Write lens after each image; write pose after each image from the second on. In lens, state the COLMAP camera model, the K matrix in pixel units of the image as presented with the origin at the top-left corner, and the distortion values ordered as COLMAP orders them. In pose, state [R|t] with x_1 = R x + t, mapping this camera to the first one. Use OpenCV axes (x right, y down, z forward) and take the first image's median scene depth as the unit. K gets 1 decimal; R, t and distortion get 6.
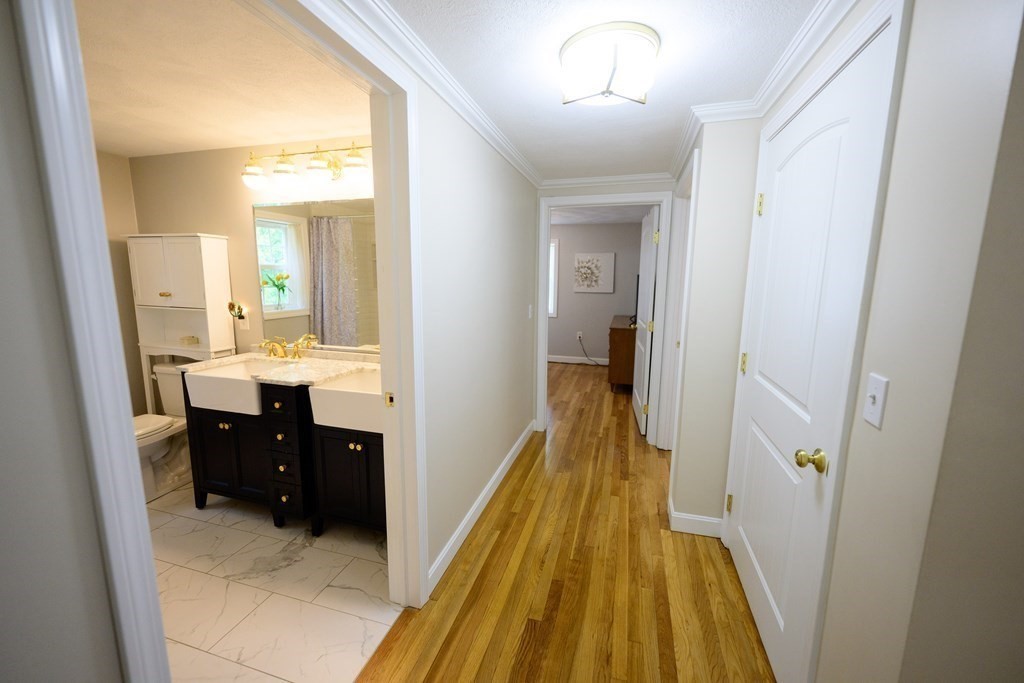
lens RADIAL K [[401.9, 0, 511.6], [0, 401.9, 339.9], [0, 0, 1]] dist [-0.000655, 0.000127]
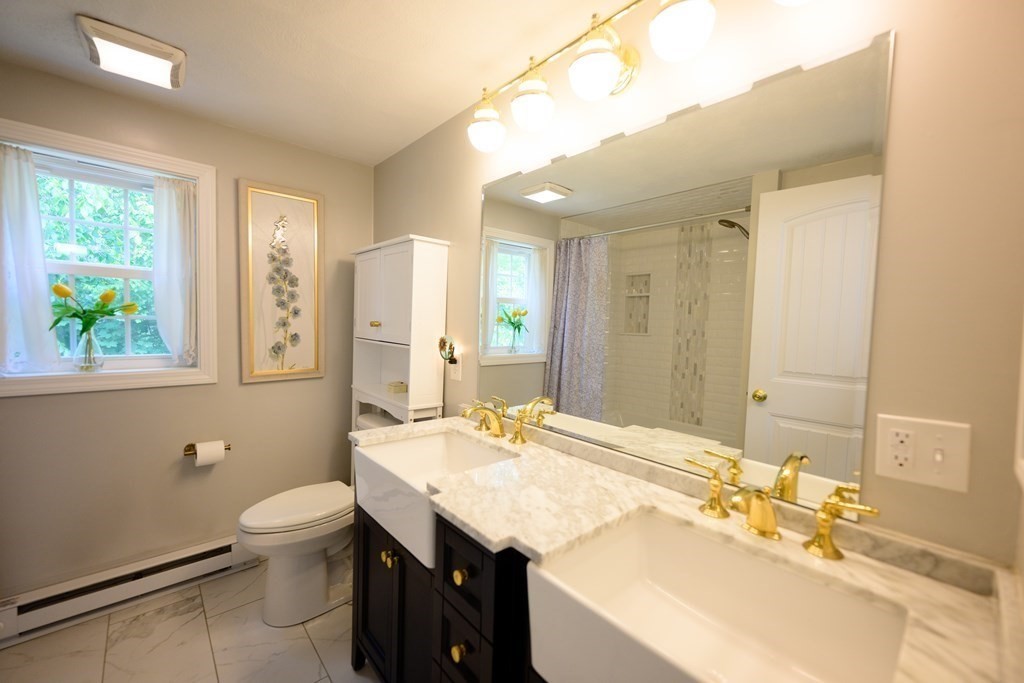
lens RADIAL K [[401.9, 0, 508.7], [0, 401.9, 343.4], [0, 0, 1]] dist [-0.000655, 0.000127]
pose [[0.847401, 0.041449, -0.529332, -0.242753], [-0.103024, 0.990837, -0.087343, -0.035775], [0.520862, 0.128549, 0.843907, 0.476466]]
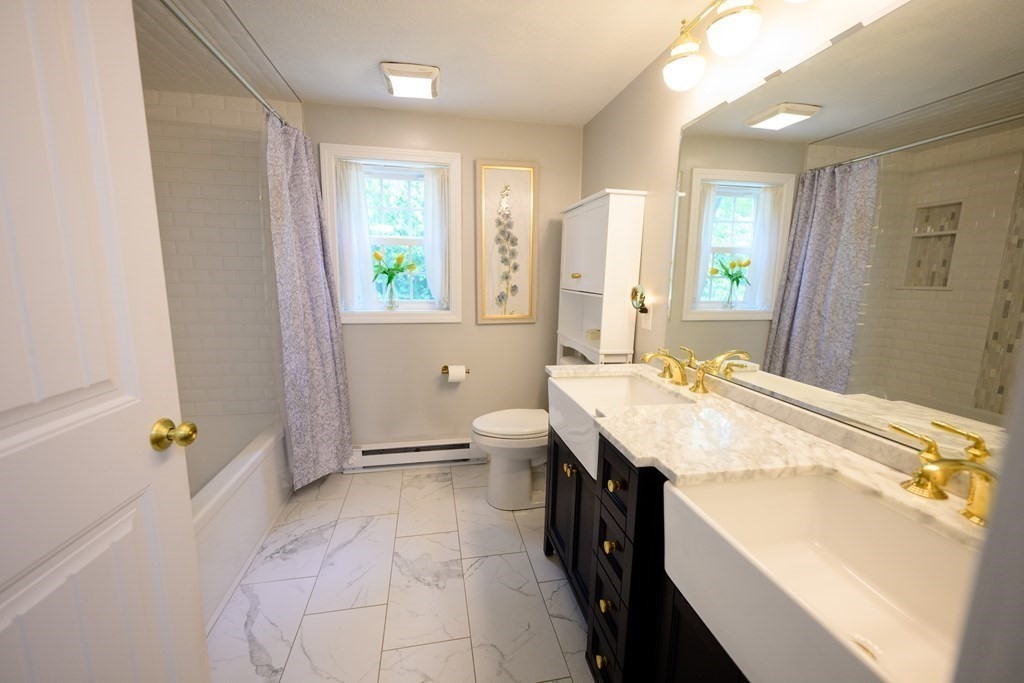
lens RADIAL K [[401.9, 0, 509.8], [0, 401.9, 338.6], [0, 0, 1]] dist [-0.000655, 0.000127]
pose [[0.458800, 0.134988, -0.878226, -0.171718], [-0.149177, 0.986065, 0.073631, -0.025034], [0.875928, 0.097230, 0.472543, 0.474853]]
